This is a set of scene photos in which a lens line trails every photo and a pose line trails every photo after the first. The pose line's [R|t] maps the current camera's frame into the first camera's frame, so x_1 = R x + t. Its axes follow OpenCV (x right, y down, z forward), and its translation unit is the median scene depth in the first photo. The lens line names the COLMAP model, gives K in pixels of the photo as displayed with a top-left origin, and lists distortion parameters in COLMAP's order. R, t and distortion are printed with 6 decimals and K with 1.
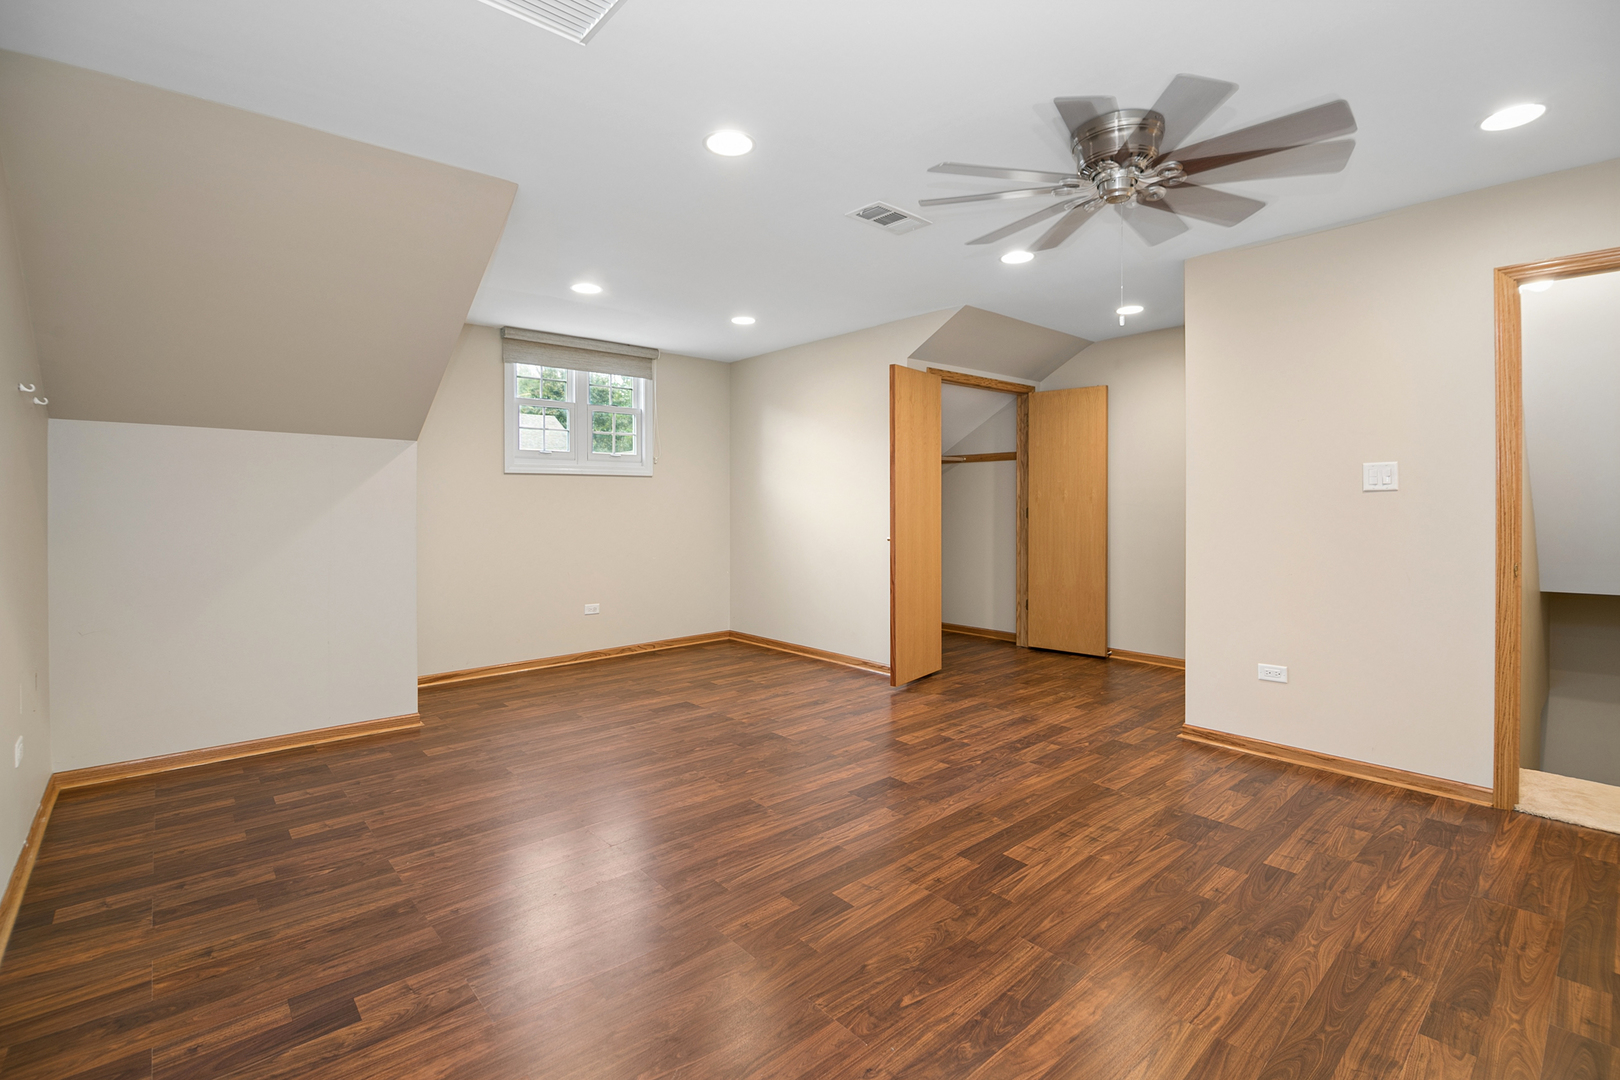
lens RADIAL K [[728.8, 0, 806.2], [0, 728.8, 539.4], [0, 0, 1]] dist [-0.003963, -0.007796]
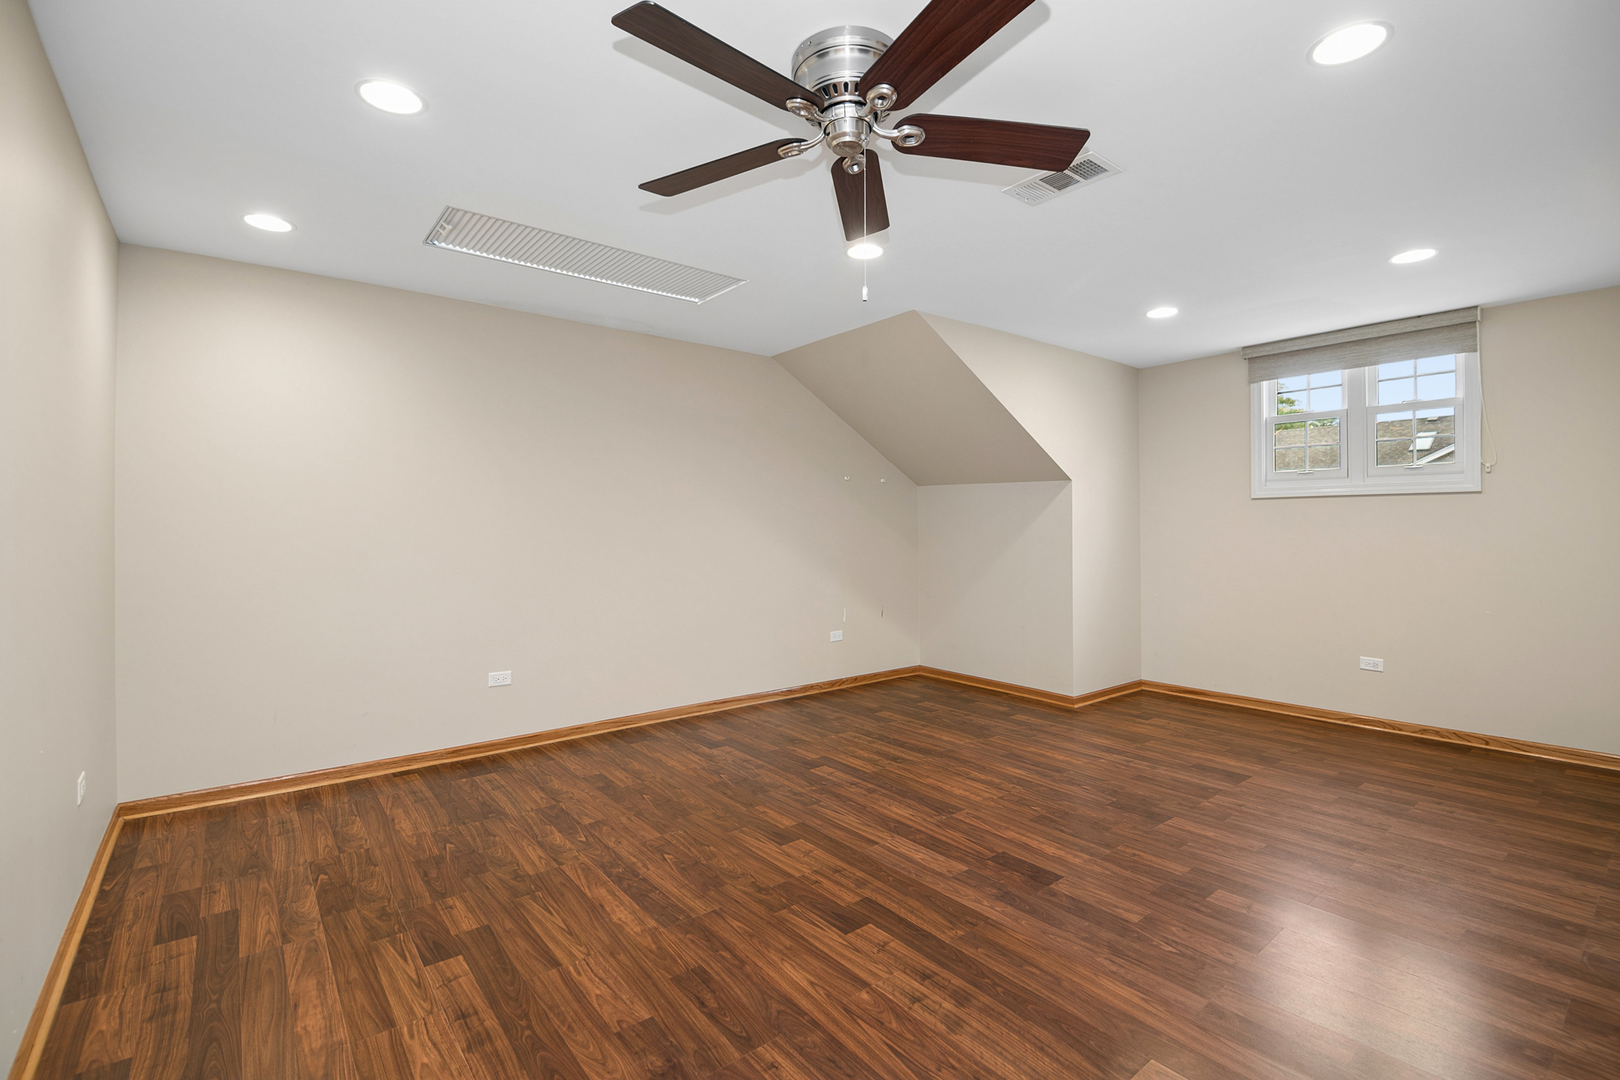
lens RADIAL K [[728.8, 0, 805.2], [0, 728.8, 533.3], [0, 0, 1]] dist [-0.003963, -0.007796]
pose [[-0.051927, 0.010855, -0.998592, 1.101118], [-0.052284, 0.998540, 0.013574, -0.051367], [0.997281, 0.052915, -0.051284, 0.892844]]
